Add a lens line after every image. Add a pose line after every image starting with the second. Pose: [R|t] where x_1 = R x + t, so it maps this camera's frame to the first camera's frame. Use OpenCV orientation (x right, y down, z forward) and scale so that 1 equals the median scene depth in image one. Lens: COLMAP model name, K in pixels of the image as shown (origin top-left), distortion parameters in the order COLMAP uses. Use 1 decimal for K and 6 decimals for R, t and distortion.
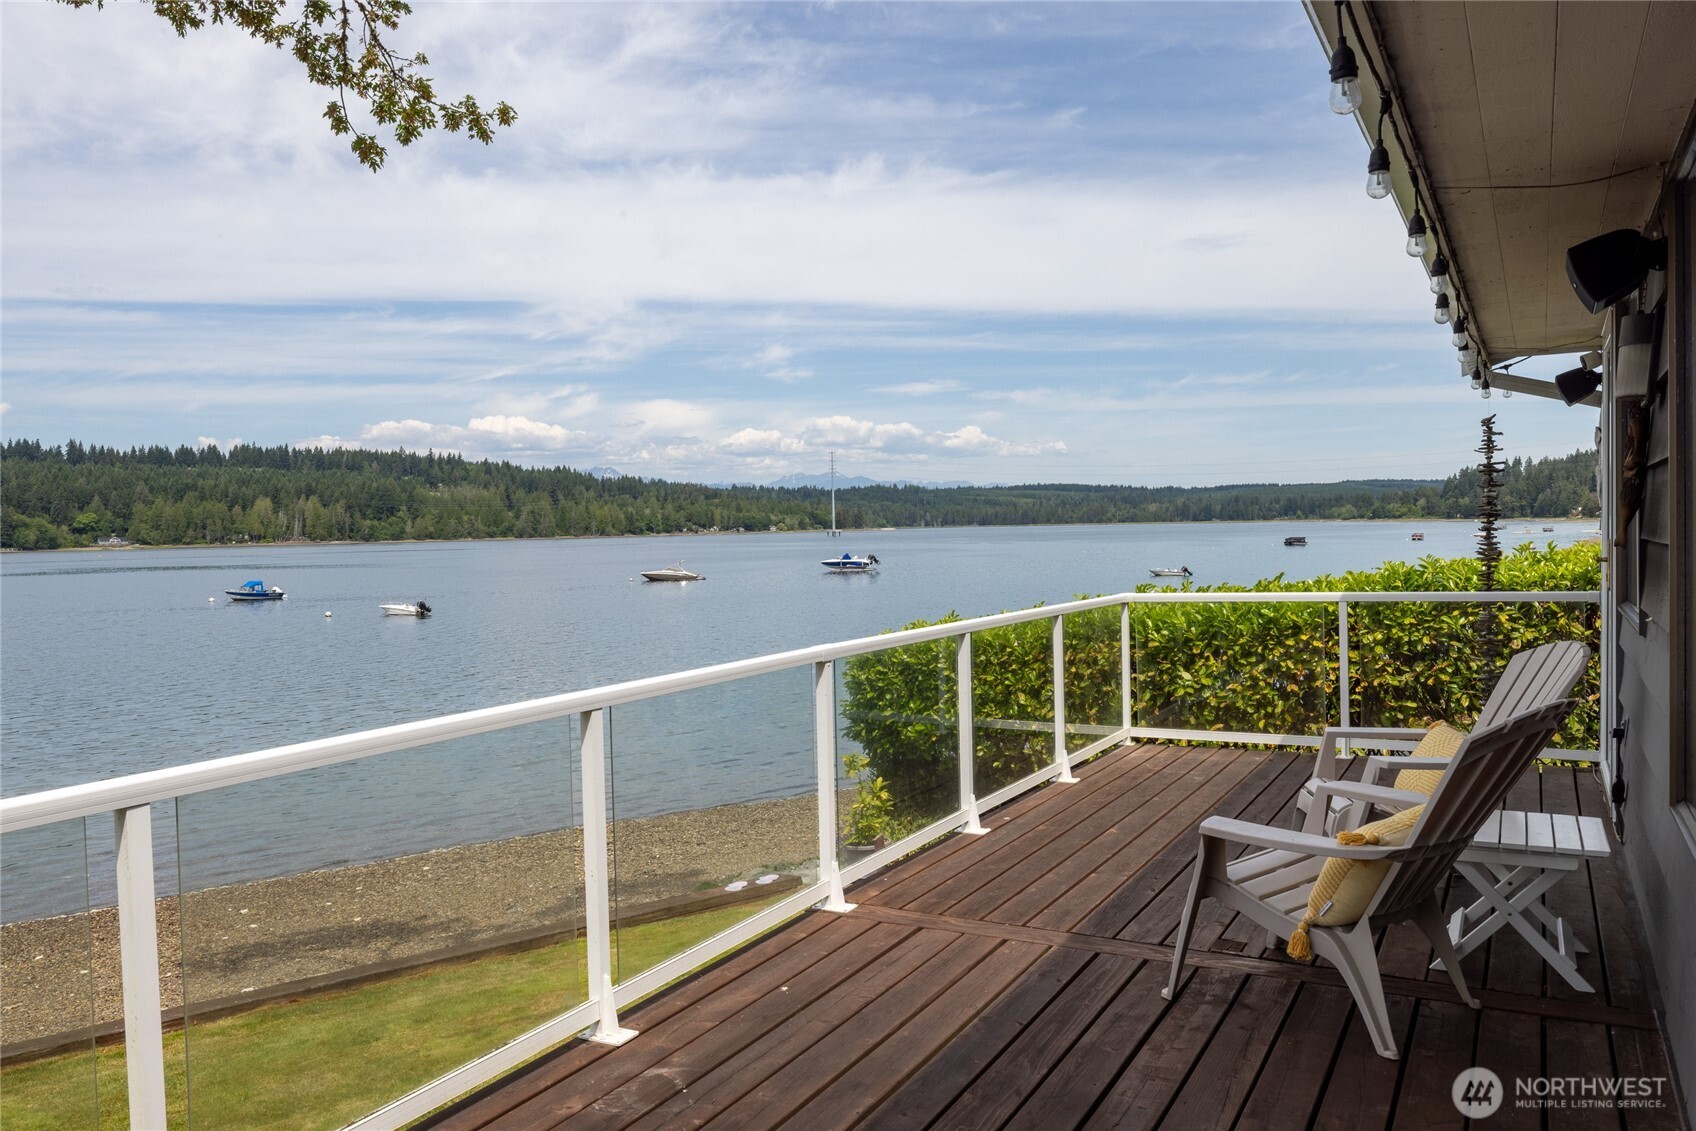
lens RADIAL K [[1251.6, 0, 839.1], [0, 1251.6, 591.5], [0, 0, 1]] dist [-0.000155, 0.001895]
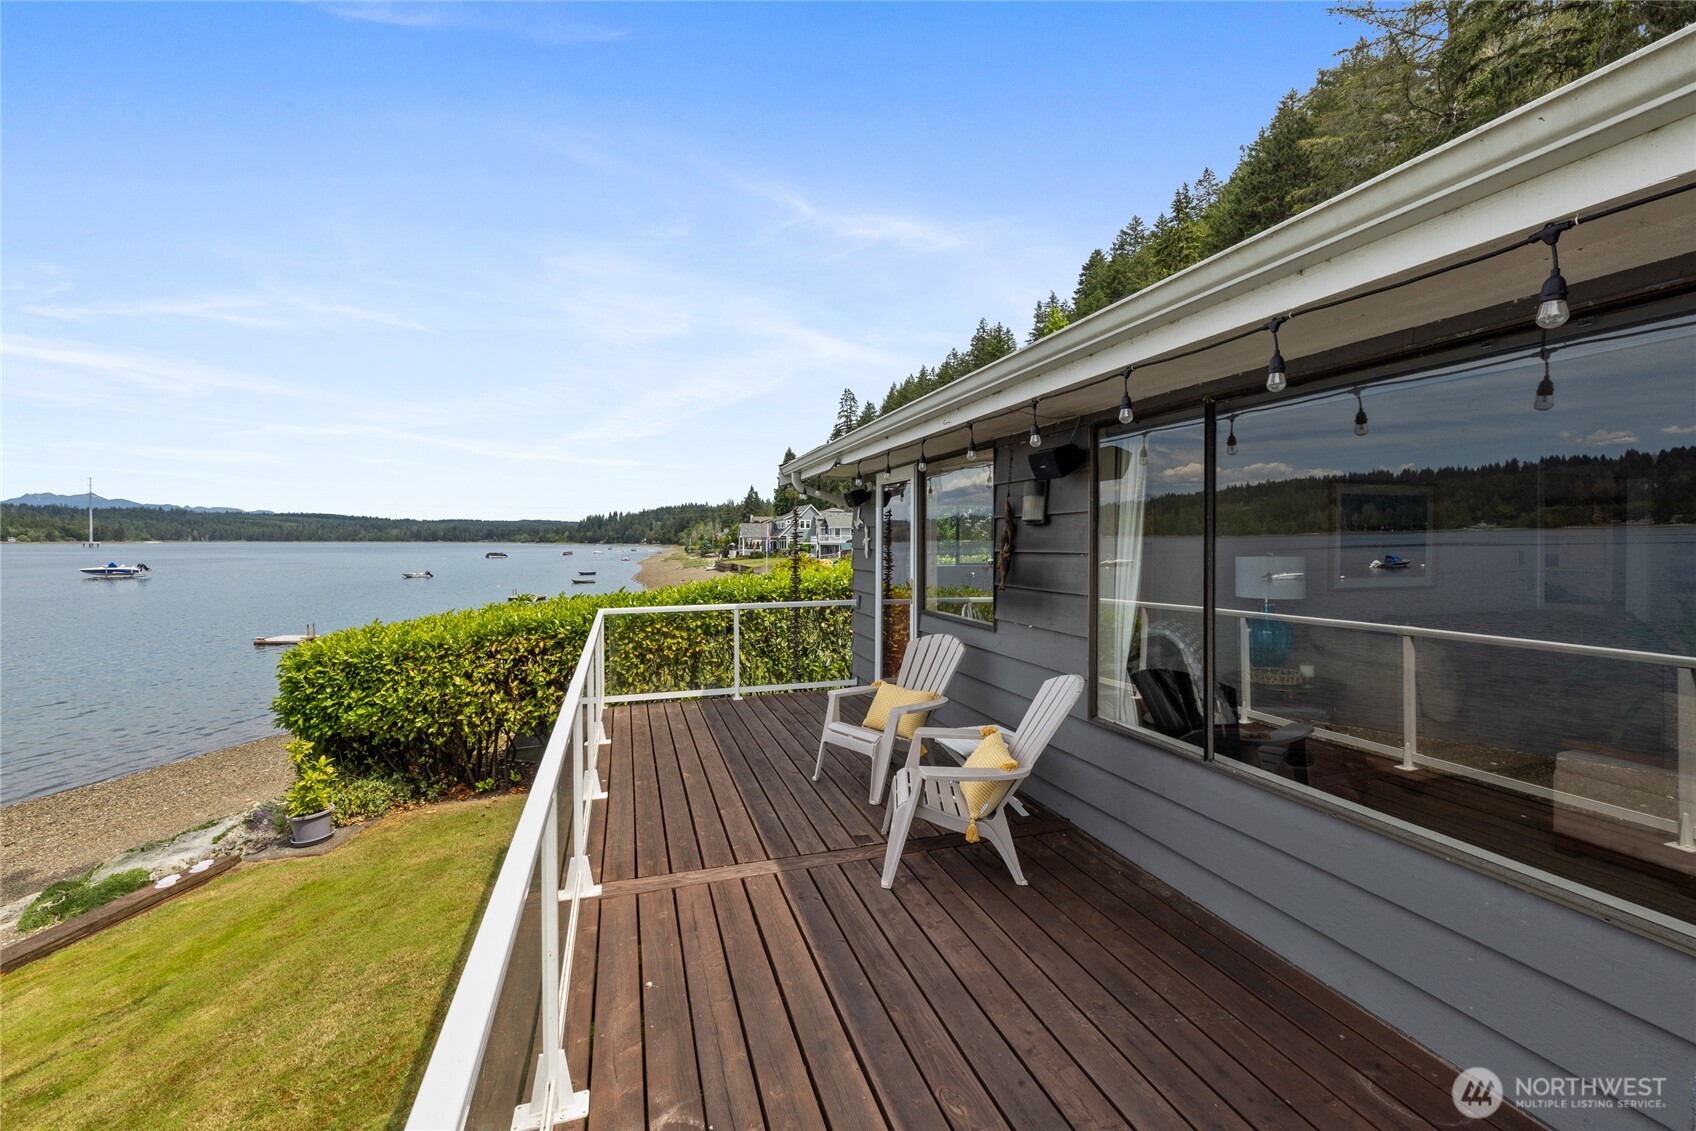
lens RADIAL K [[715.6, 0, 848.1], [0, 715.6, 548.4], [0, 0, 1]] dist [-0.001226, 0.000164]
pose [[0.691298, 0.014343, 0.722427, -0.149013], [0.021644, 0.998943, -0.040544, -0.022946], [-0.722246, 0.043664, 0.690257, 0.138461]]
